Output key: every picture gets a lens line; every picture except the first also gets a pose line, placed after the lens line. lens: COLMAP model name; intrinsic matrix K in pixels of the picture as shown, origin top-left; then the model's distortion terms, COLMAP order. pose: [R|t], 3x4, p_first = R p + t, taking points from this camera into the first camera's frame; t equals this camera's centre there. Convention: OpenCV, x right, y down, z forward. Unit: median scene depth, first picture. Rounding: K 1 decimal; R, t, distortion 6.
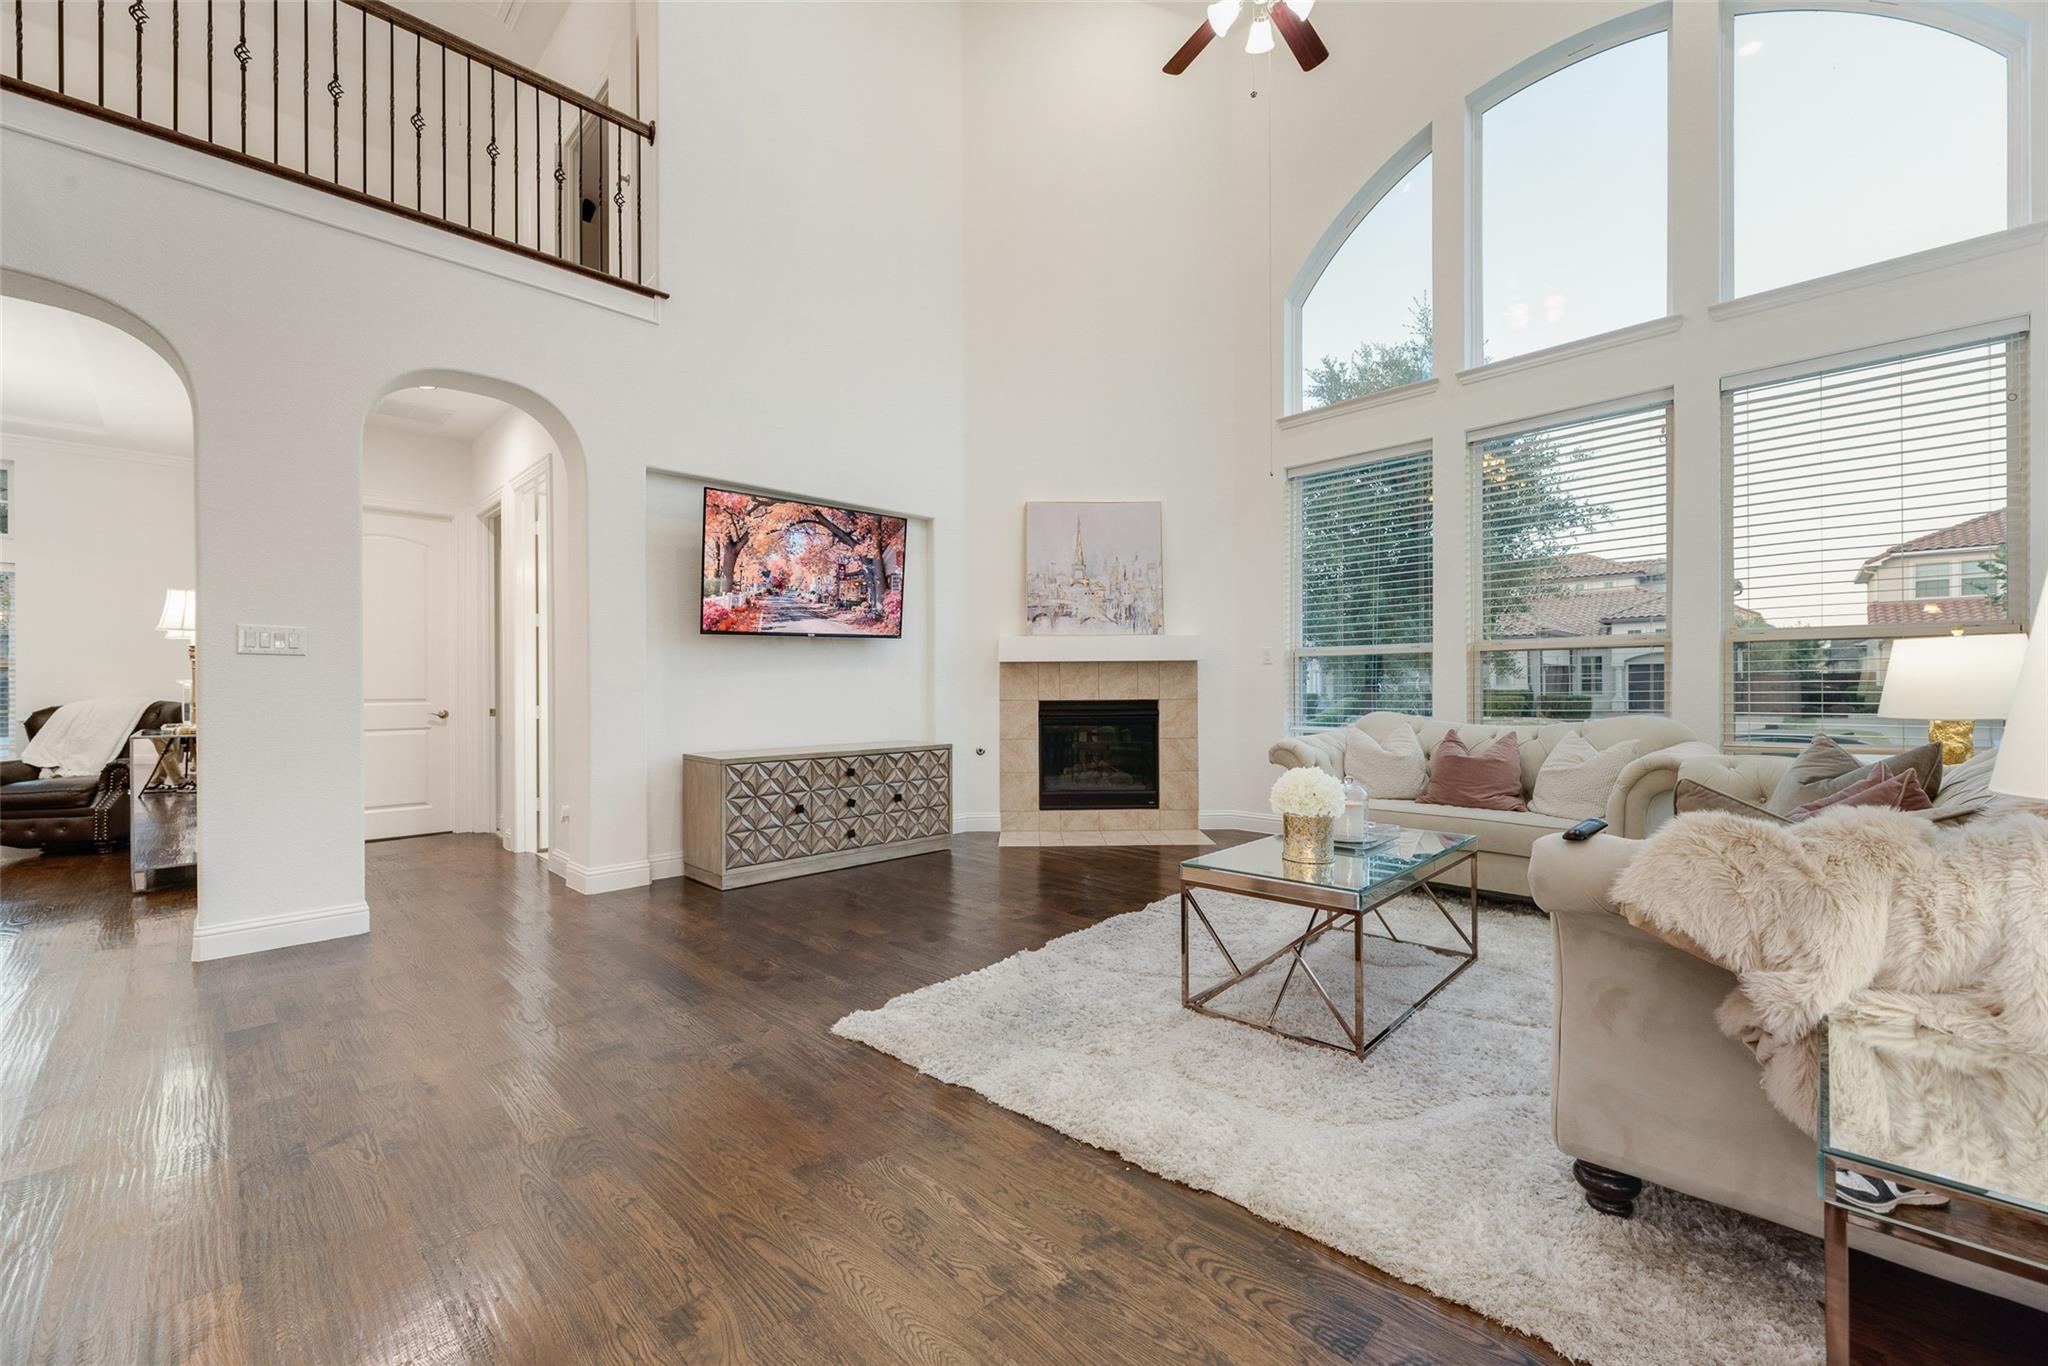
lens RADIAL K [[821.5, 0, 1026.3], [0, 821.5, 689.5], [0, 0, 1]] dist [0.001398, -0.000251]
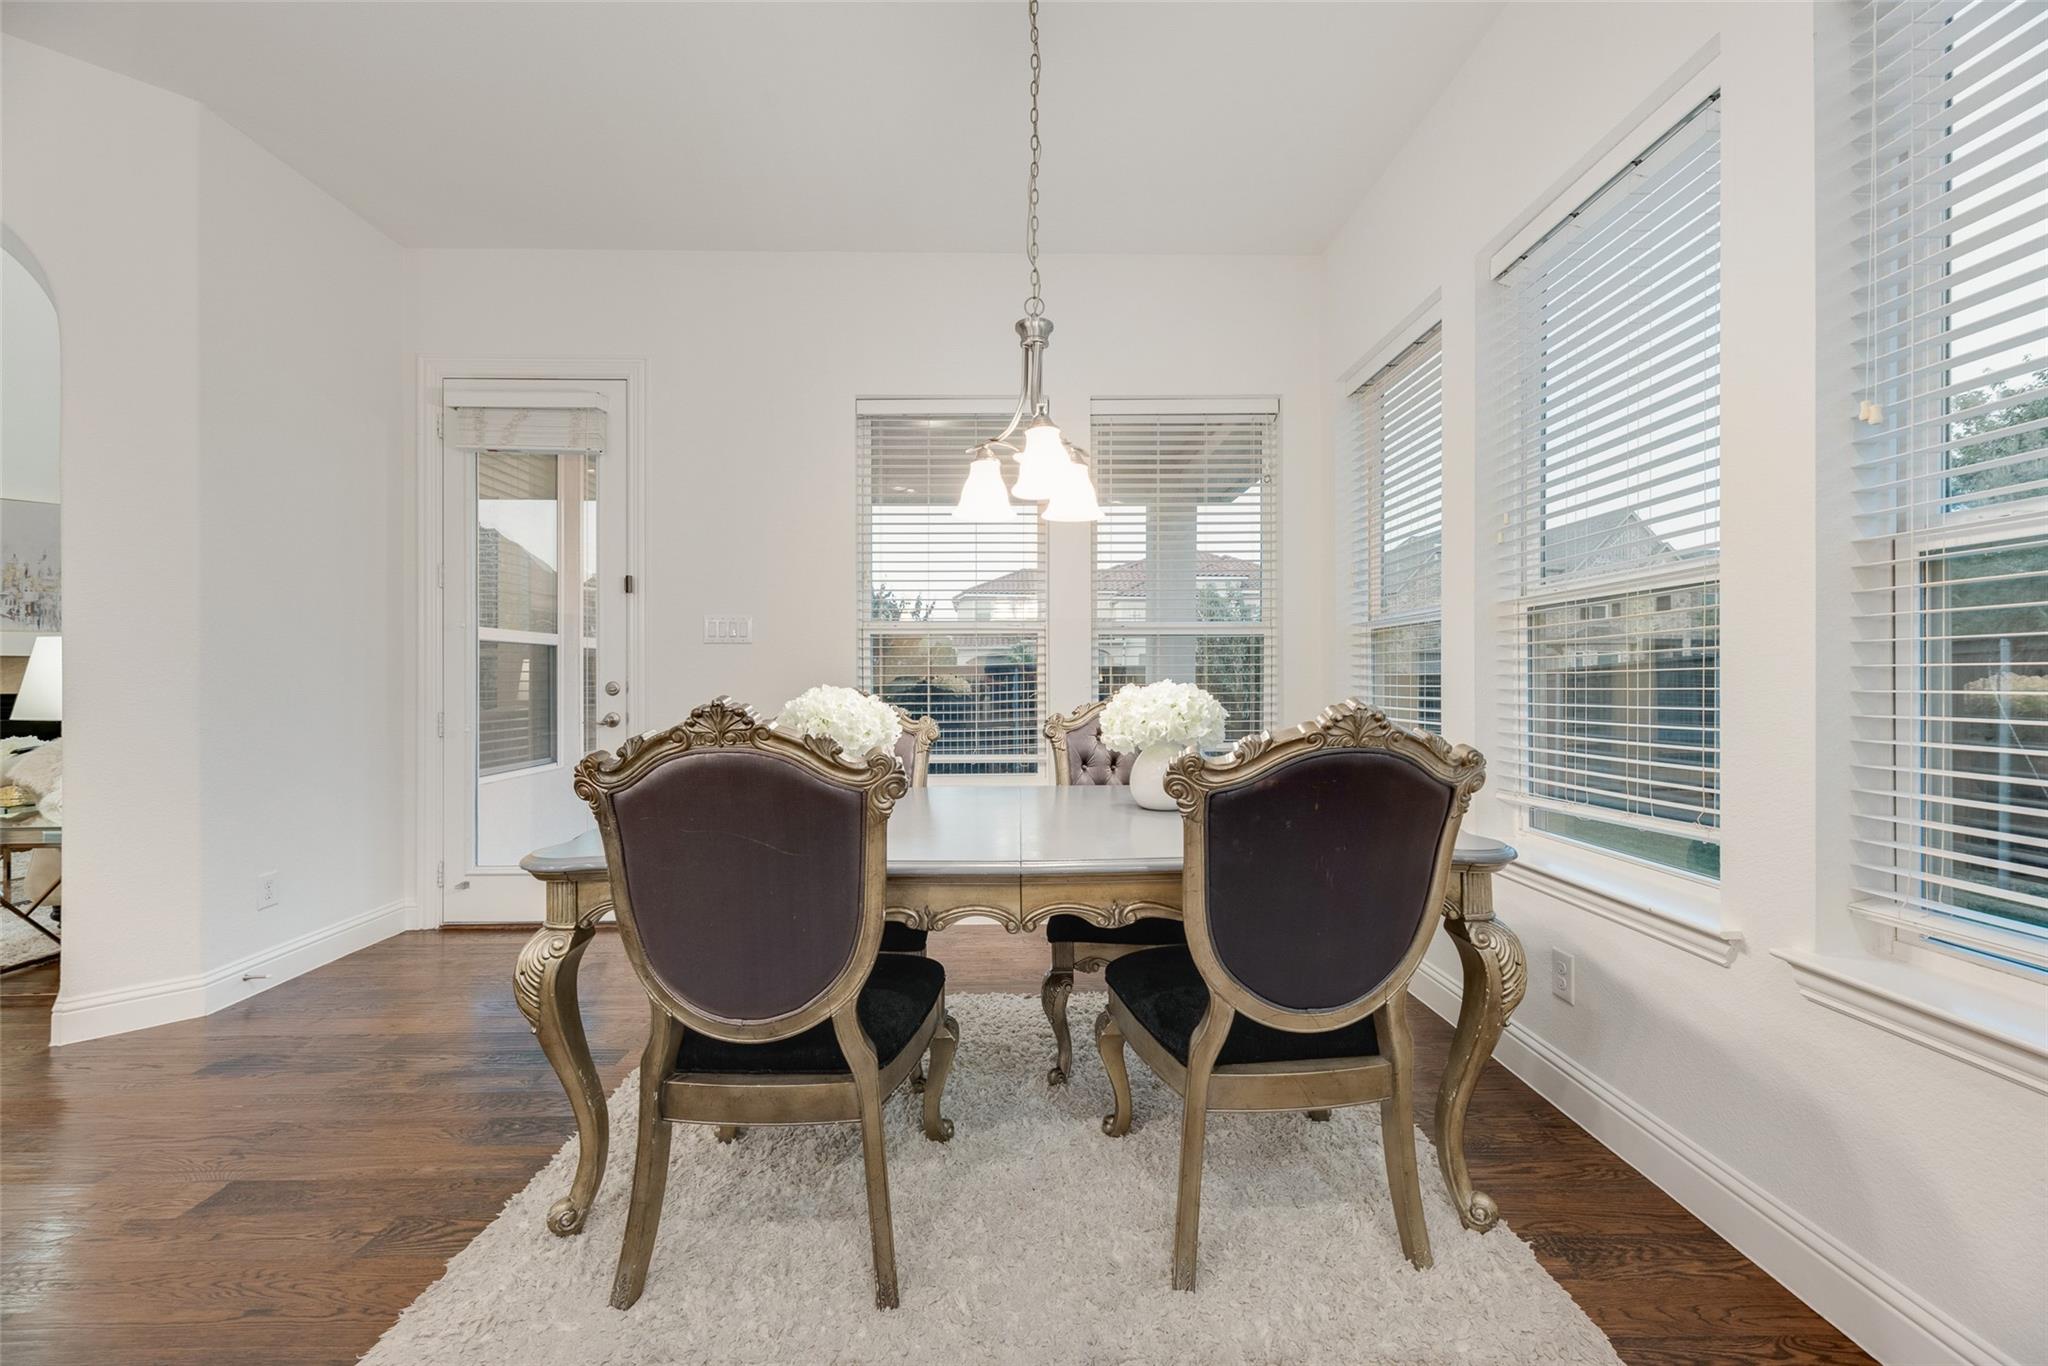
lens RADIAL K [[849.6, 0, 1048.5], [0, 849.6, 678.1], [0, 0, 1]] dist [0.001989, 0.000021]
pose [[0.673672, 0.006802, 0.738999, 0.208386], [-0.002876, 0.999974, -0.006583, -0.004065], [-0.739025, 0.002309, 0.673674, -0.710271]]
